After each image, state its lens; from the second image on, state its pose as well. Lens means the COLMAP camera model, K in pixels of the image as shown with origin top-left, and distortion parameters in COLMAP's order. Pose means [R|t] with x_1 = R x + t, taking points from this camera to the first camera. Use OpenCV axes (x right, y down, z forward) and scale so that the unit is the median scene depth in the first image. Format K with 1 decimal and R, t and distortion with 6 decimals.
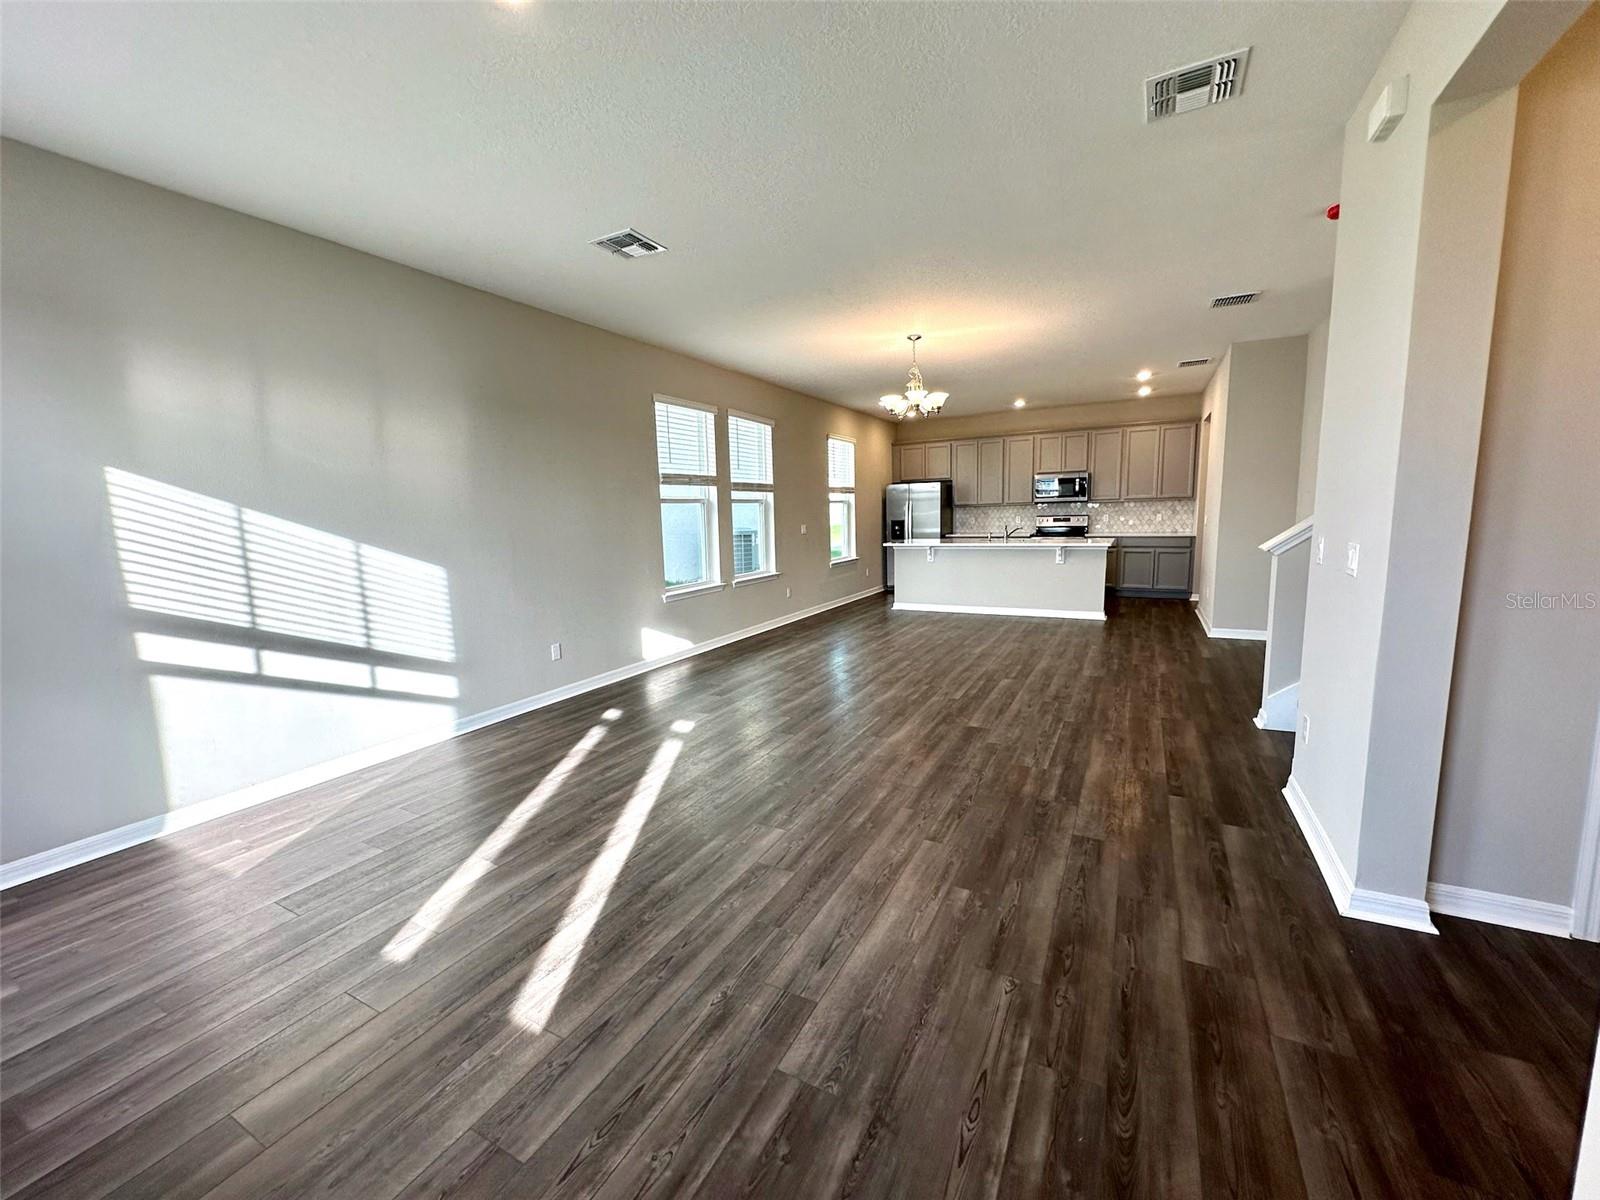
lens RADIAL K [[648.2, 0, 796.2], [0, 648.2, 601.5], [0, 0, 1]] dist [0.014466, -0.000218]
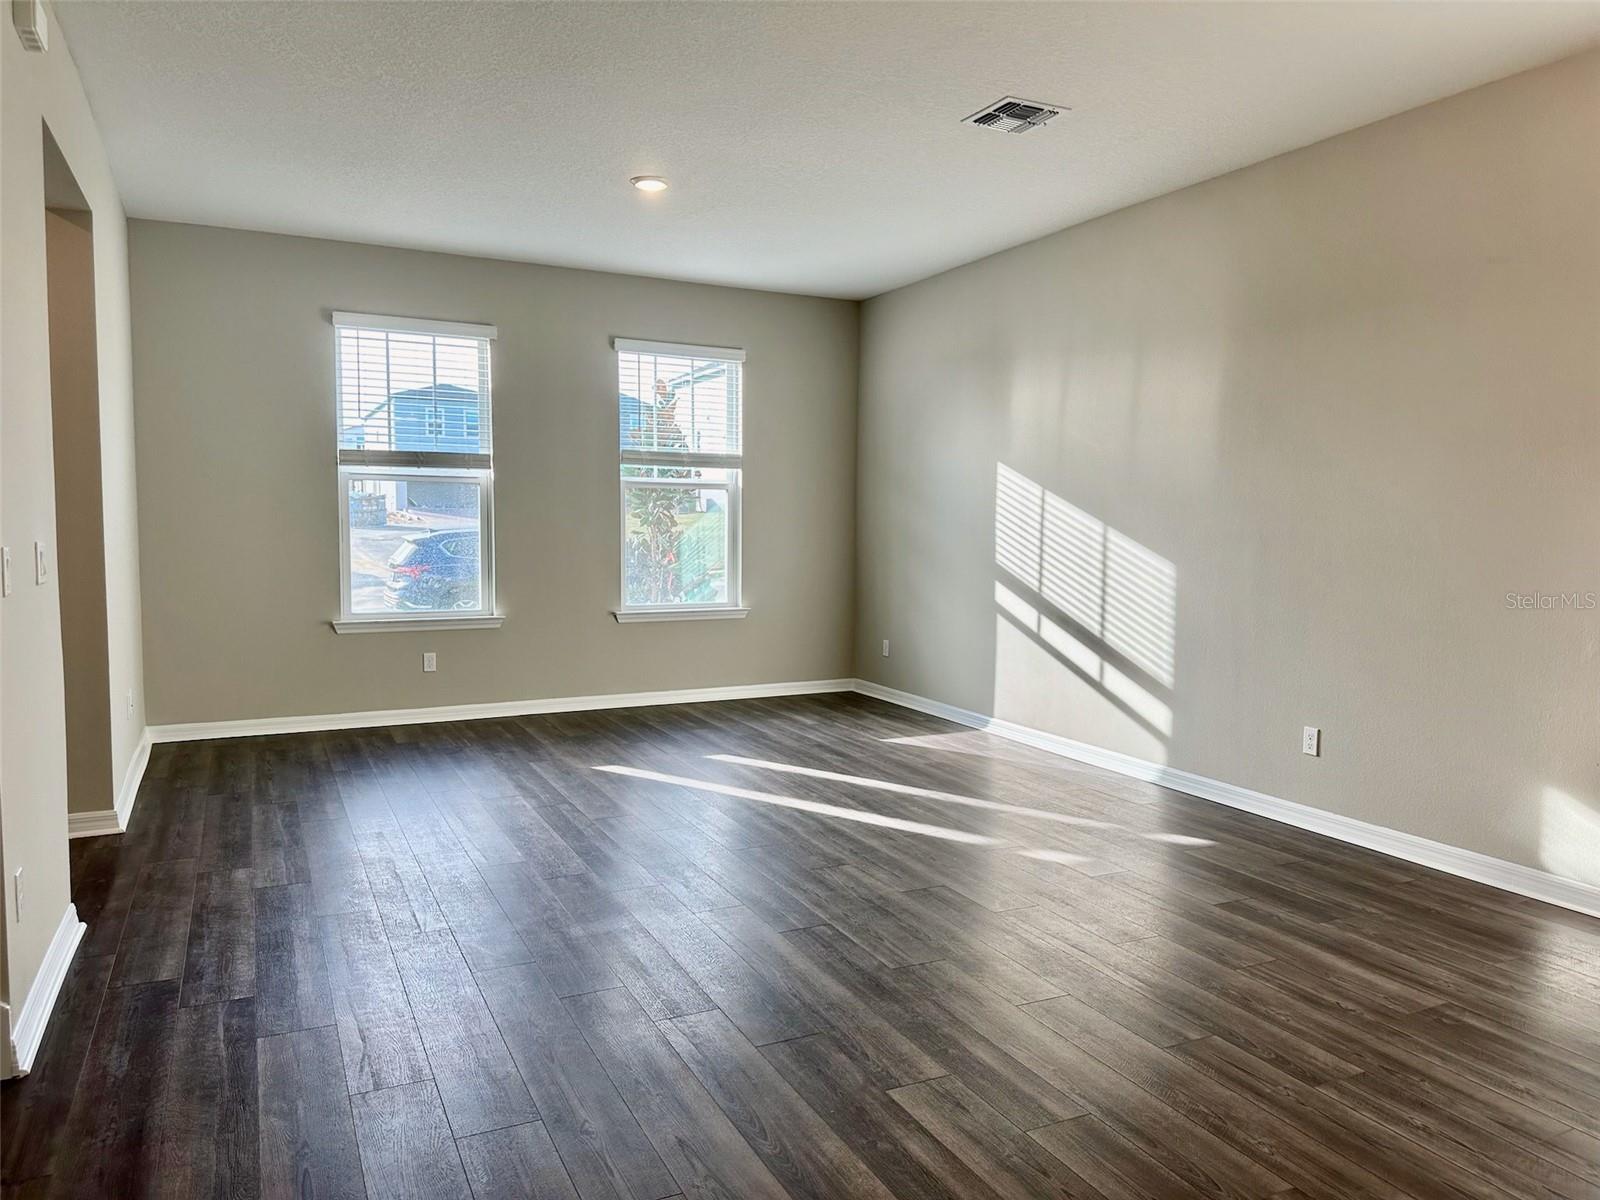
lens RADIAL K [[1136.6, 0, 800.0], [0, 1136.6, 600.0], [0, 0, 1]] dist [0.066728, -0.117832]
pose [[-0.594168, 0.076385, -0.800706, 1.027037], [-0.108158, 0.978852, 0.173639, -0.251580], [0.797036, 0.189774, -0.573341, 1.821341]]
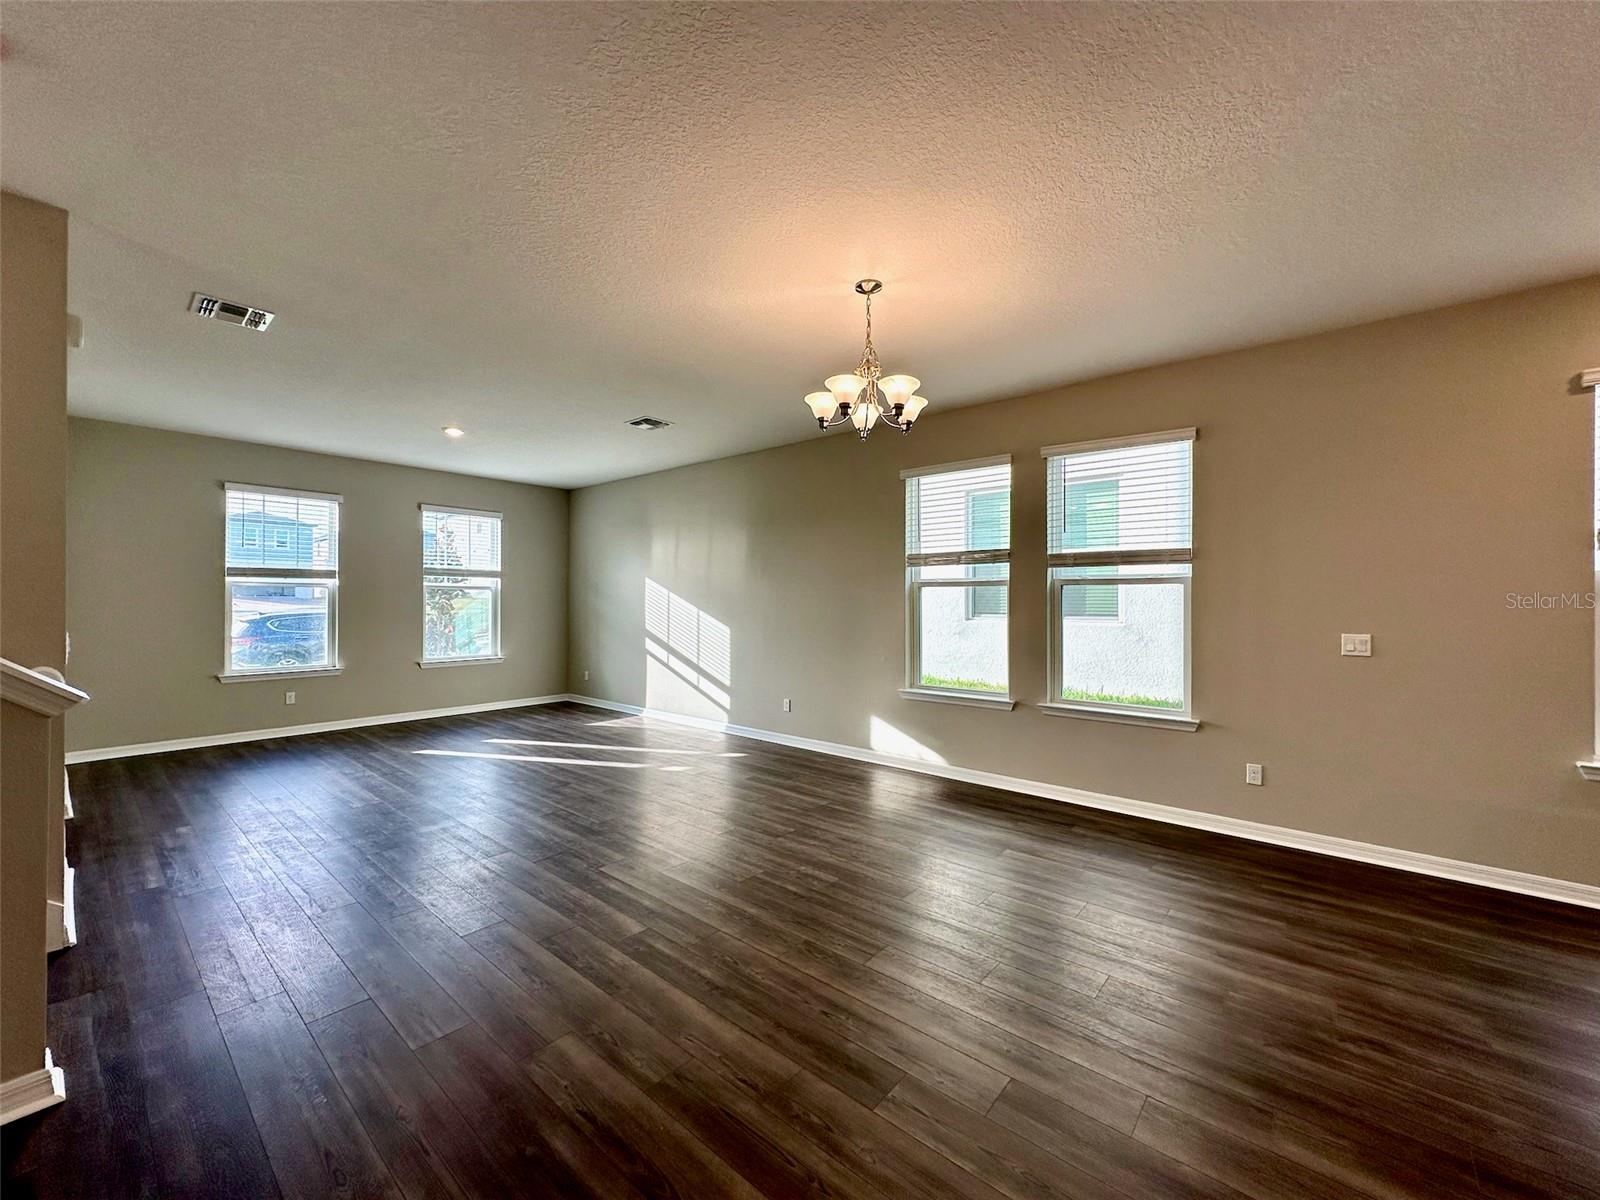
lens RADIAL K [[648.2, 0, 796.2], [0, 648.2, 601.5], [0, 0, 1]] dist [0.014466, -0.000218]
pose [[-0.237388, 0.022819, -0.971147, 1.285162], [-0.134718, 0.989290, 0.056176, -0.297203], [0.962028, 0.144167, -0.231772, 1.951349]]
